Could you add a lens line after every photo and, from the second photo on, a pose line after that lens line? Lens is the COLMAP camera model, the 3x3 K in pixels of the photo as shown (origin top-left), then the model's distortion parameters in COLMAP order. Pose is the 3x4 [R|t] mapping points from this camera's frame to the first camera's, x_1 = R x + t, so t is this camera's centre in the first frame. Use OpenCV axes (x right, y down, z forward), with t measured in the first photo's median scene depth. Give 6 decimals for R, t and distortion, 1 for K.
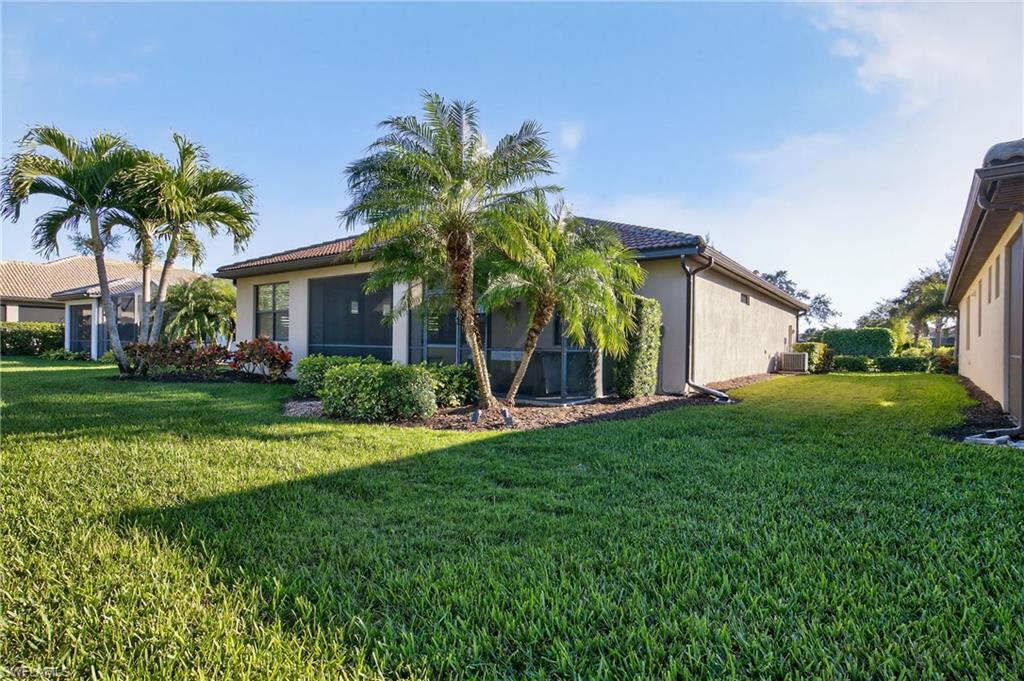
lens RADIAL K [[511.0, 0, 511.3], [0, 511.0, 342.1], [0, 0, 1]] dist [0.026976, -0.001432]
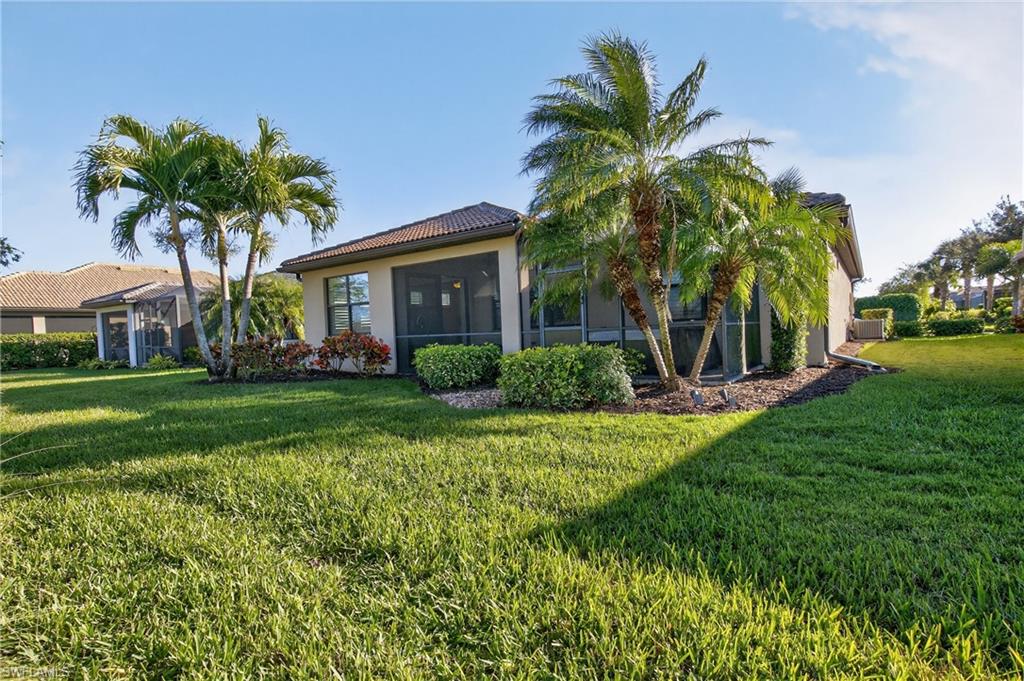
lens RADIAL K [[511.0, 0, 512.4], [0, 511.0, 341.5], [0, 0, 1]] dist [0.026976, -0.001432]
pose [[0.998470, -0.054688, 0.008130, -0.190448], [0.054498, 0.998273, 0.021919, 0.005222], [-0.009314, -0.021443, 0.999727, 0.053832]]
